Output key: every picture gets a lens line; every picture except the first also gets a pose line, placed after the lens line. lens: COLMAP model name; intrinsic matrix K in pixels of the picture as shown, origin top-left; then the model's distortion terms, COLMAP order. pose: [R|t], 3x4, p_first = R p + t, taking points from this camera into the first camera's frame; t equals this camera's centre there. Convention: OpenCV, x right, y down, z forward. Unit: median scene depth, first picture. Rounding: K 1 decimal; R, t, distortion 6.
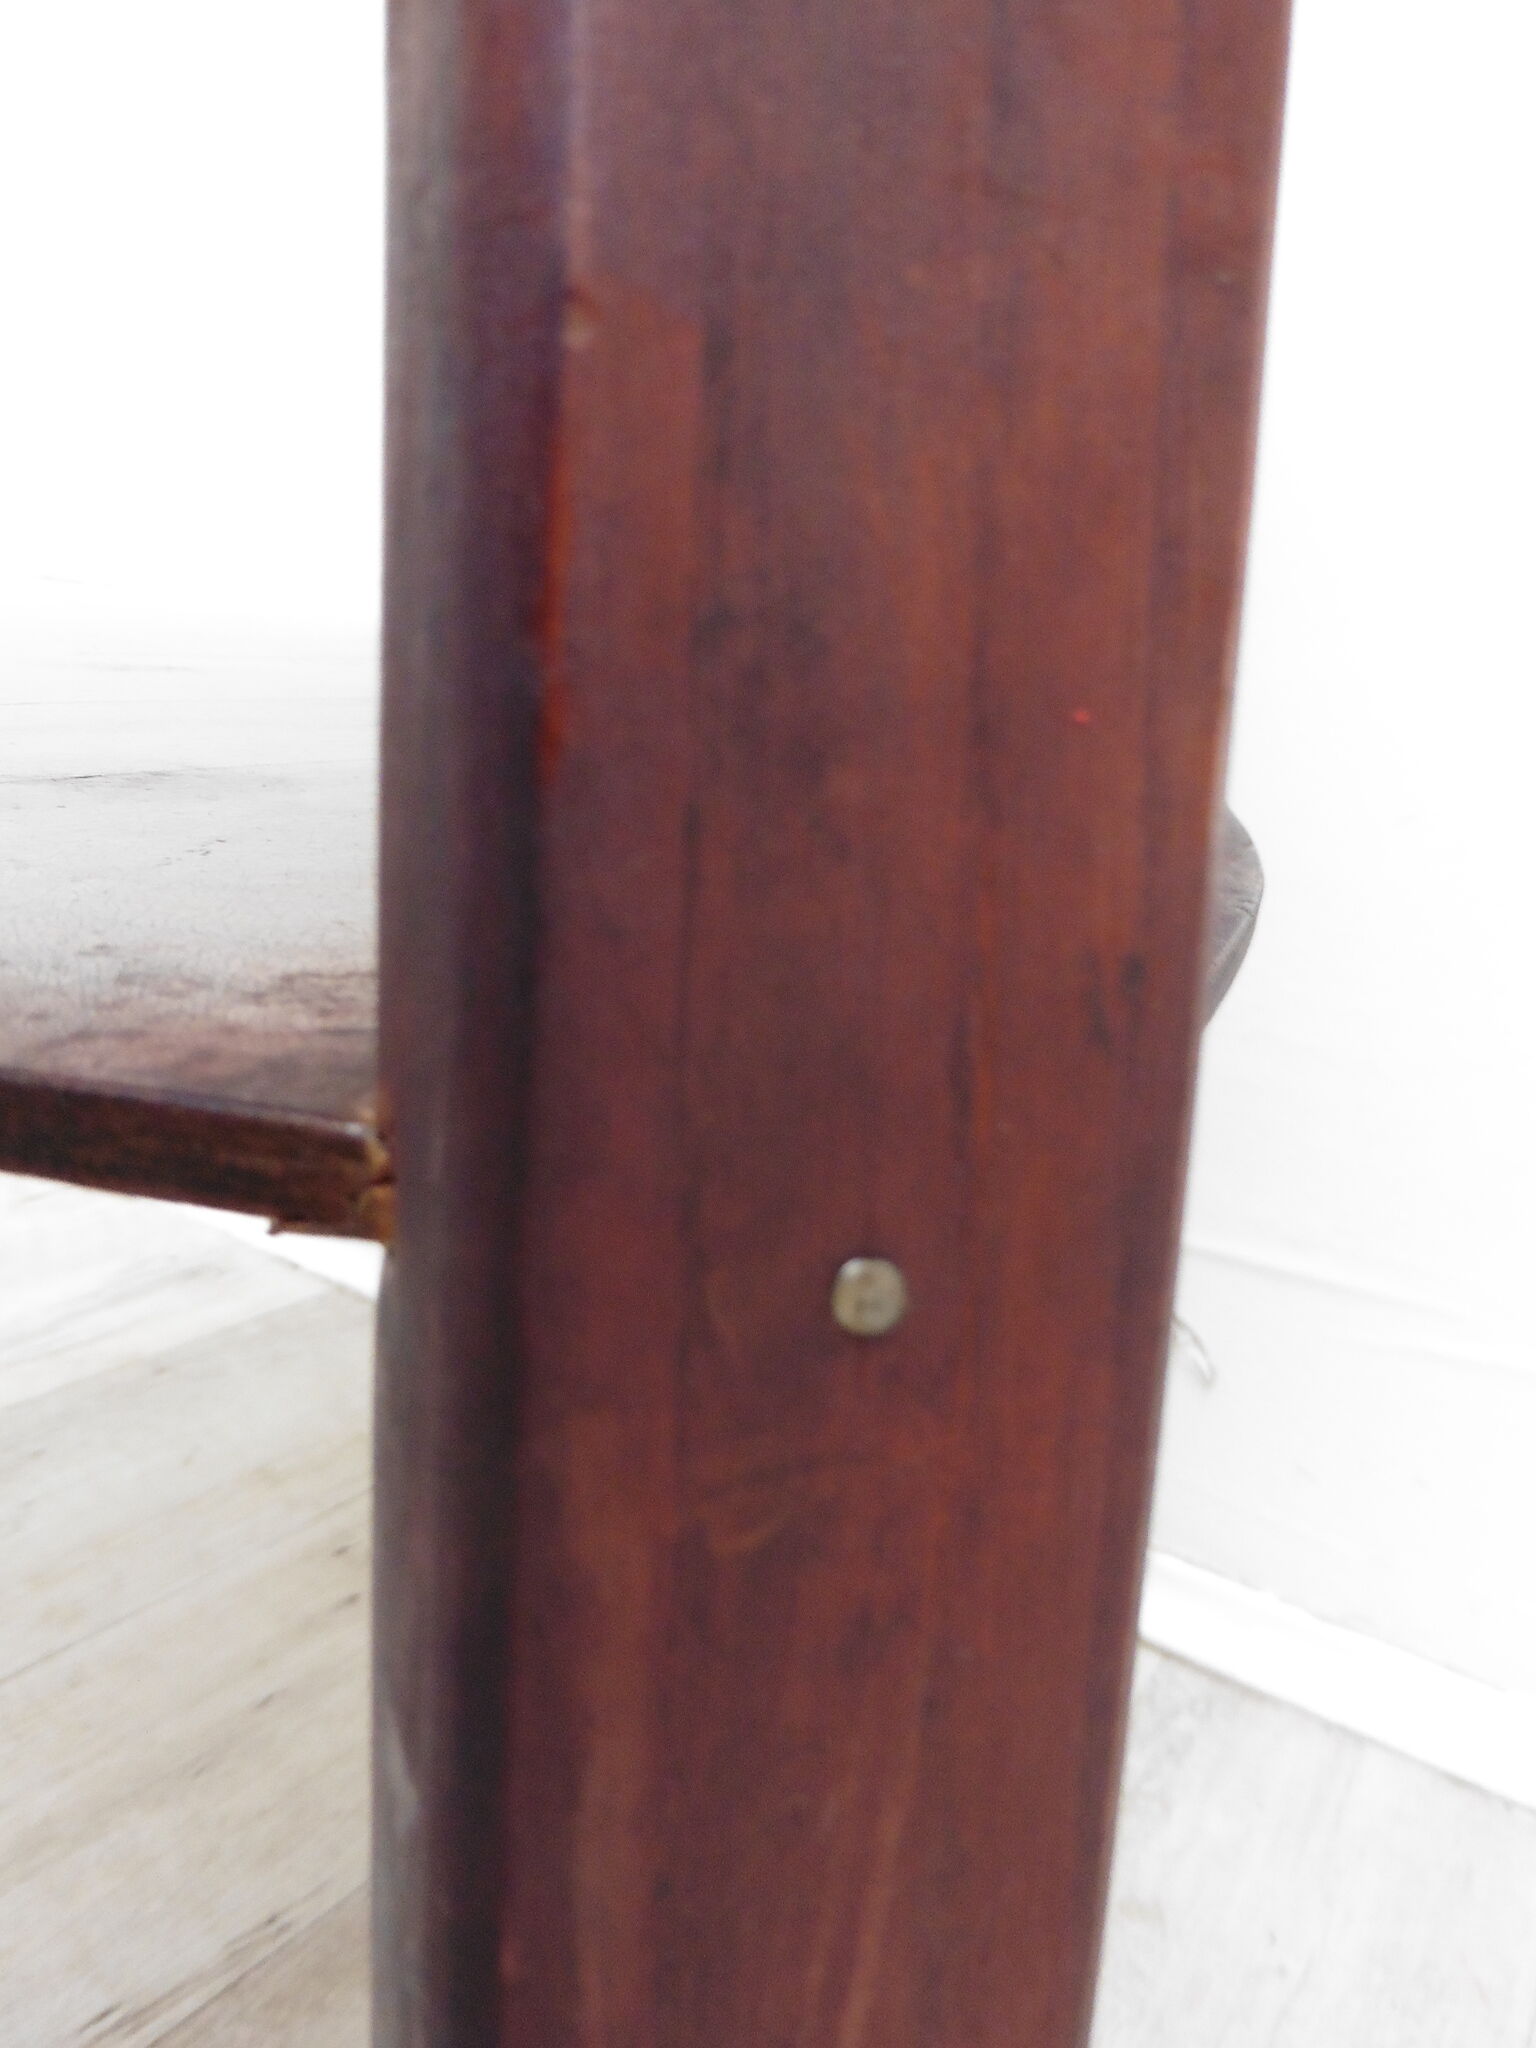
lens RADIAL K [[1678.0, 0, 763.2], [0, 1678.0, 1025.9], [0, 0, 1]] dist [-0.024806, 0.001149]
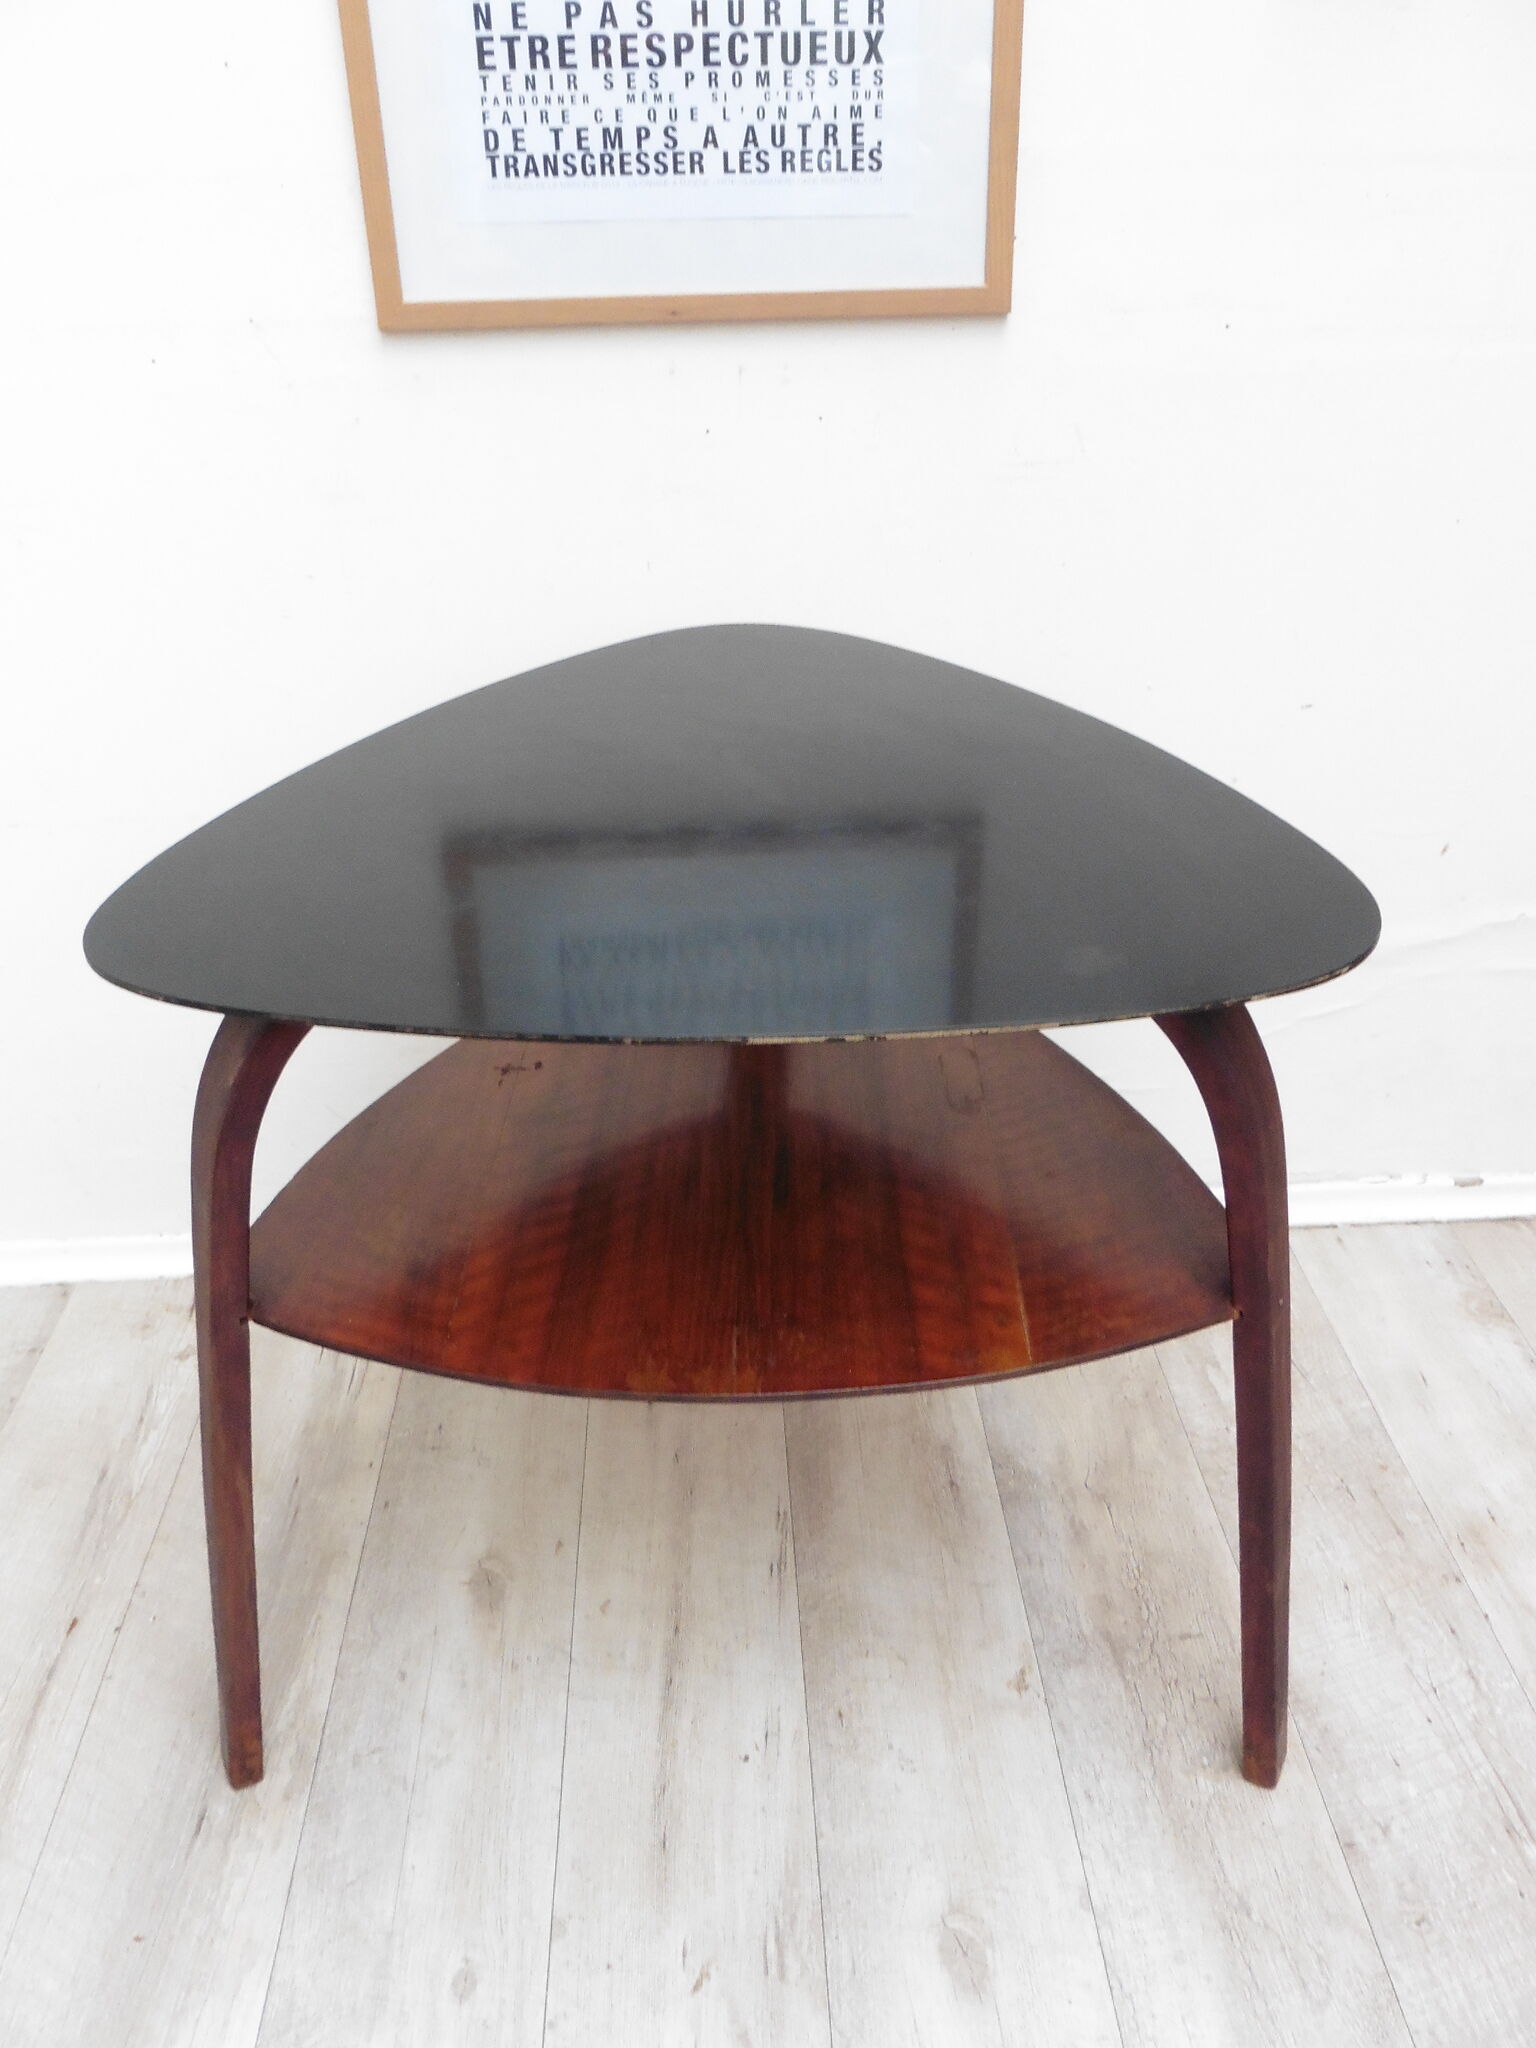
lens RADIAL K [[1678.0, 0, 758.3], [0, 1678.0, 1034.7], [0, 0, 1]] dist [-0.024806, 0.001149]
pose [[0.809113, -0.404365, 0.426410, -0.903849], [0.271267, 0.900683, 0.339389, -0.791950], [-0.521297, -0.158933, 0.838445, -0.792459]]
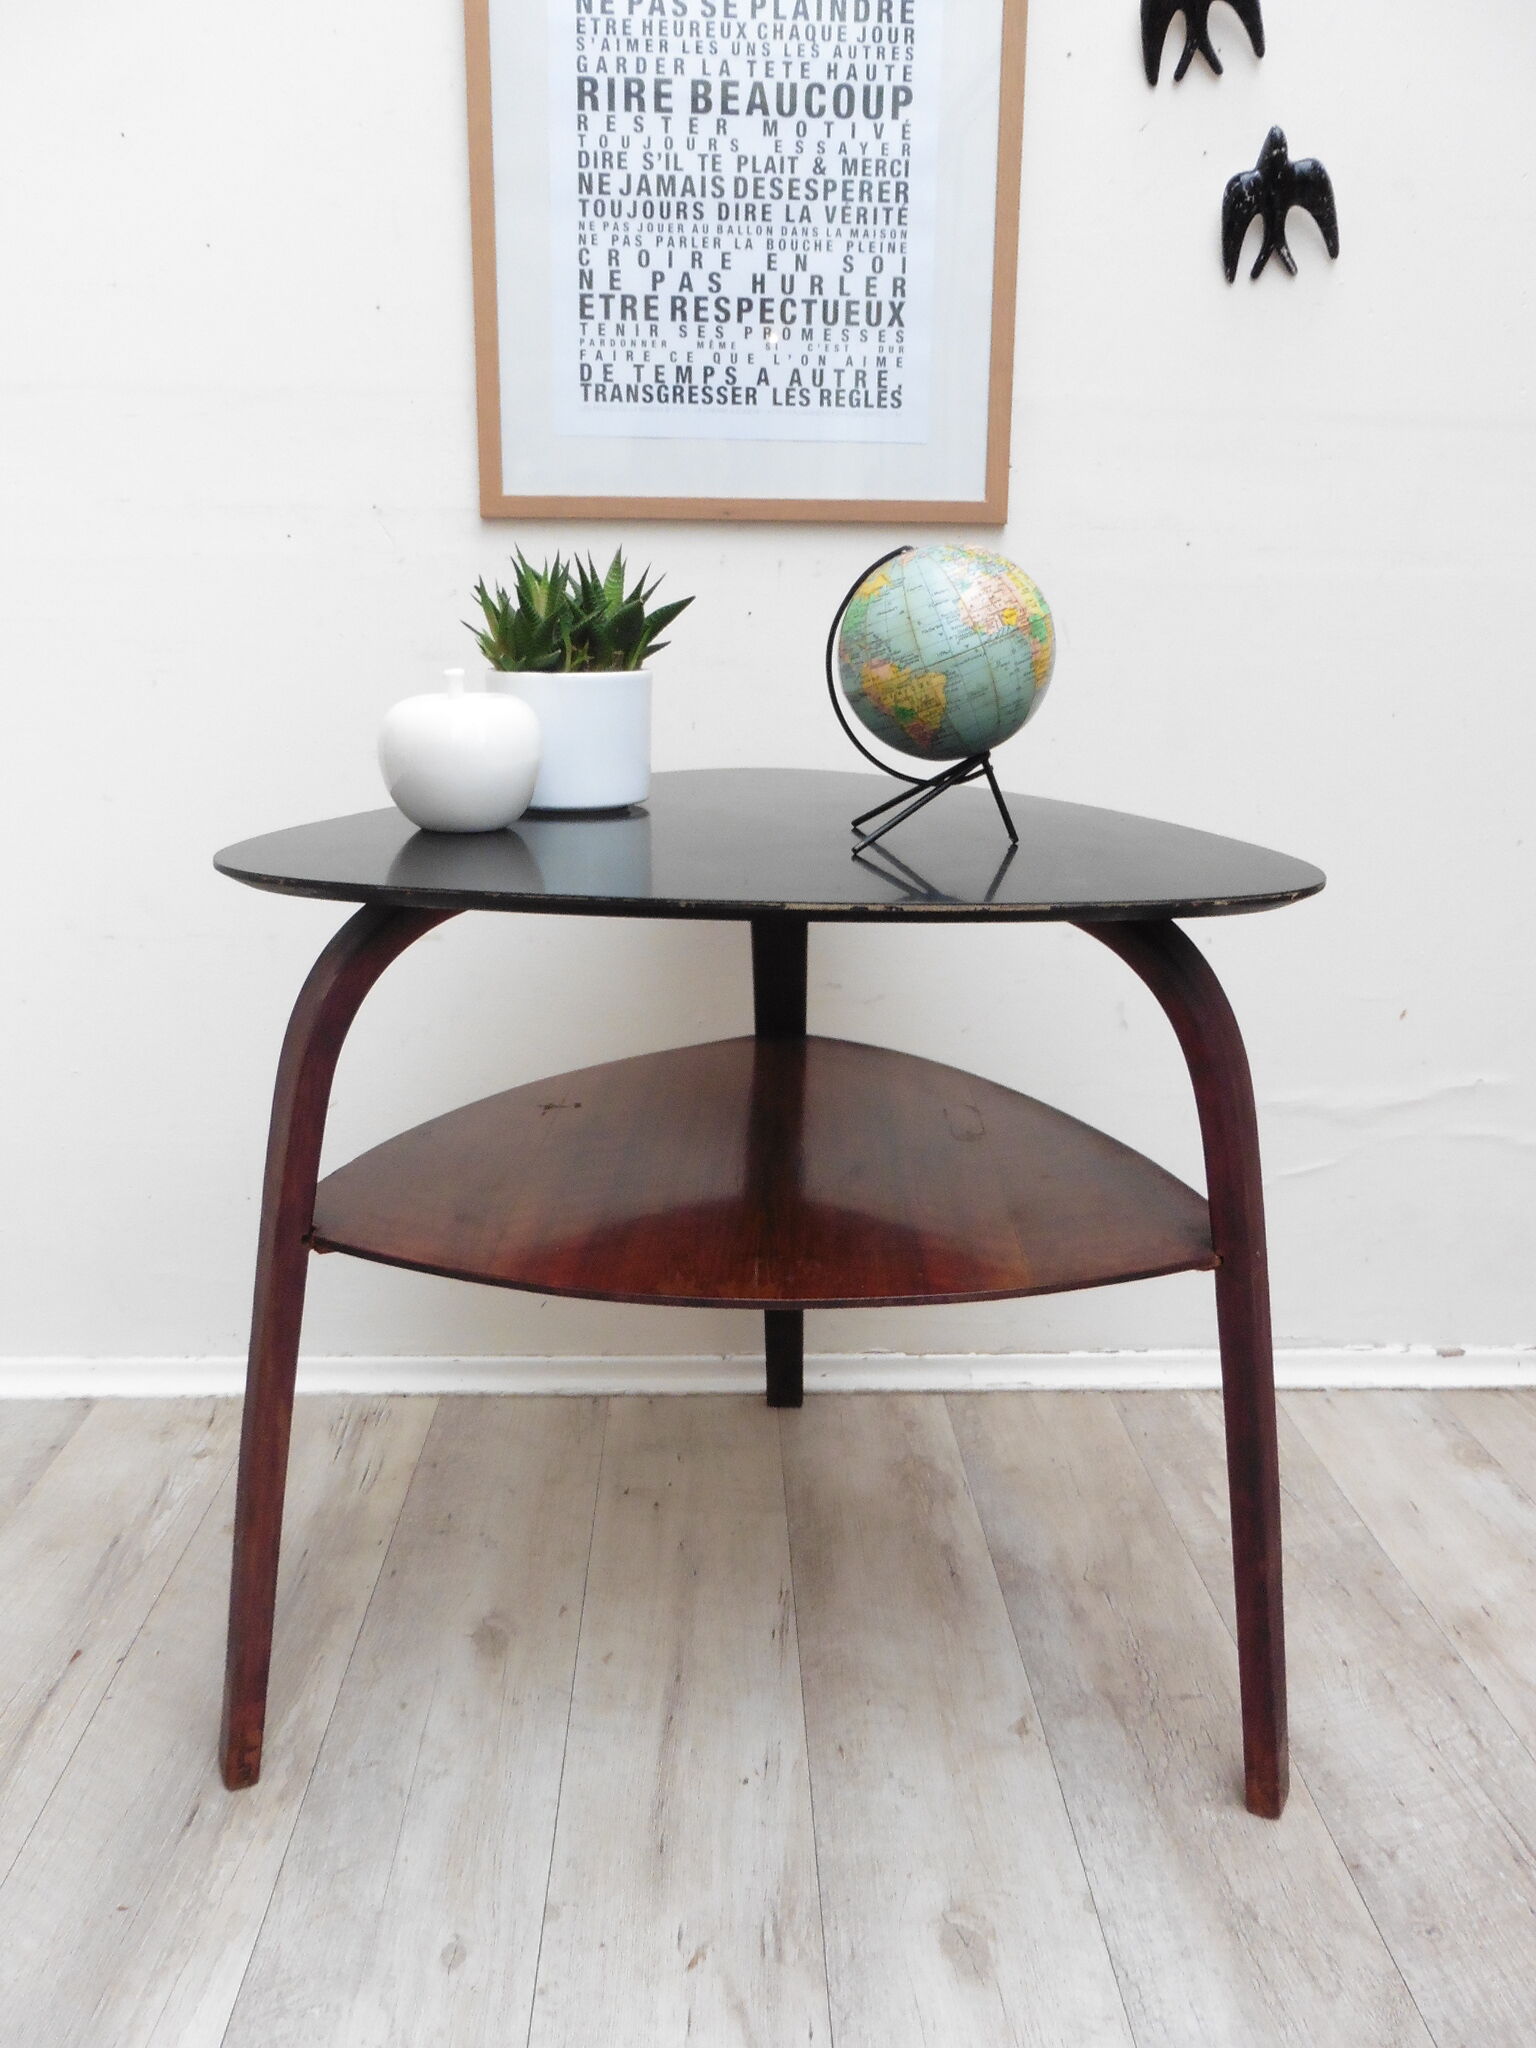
lens RADIAL K [[1678.0, 0, 755.9], [0, 1678.0, 1034.3], [0, 0, 1]] dist [-0.024806, 0.001149]
pose [[0.820334, -0.252715, 0.513017, -1.161350], [0.238079, 0.966546, 0.095428, -0.431734], [-0.519971, 0.043856, 0.853057, -0.961055]]
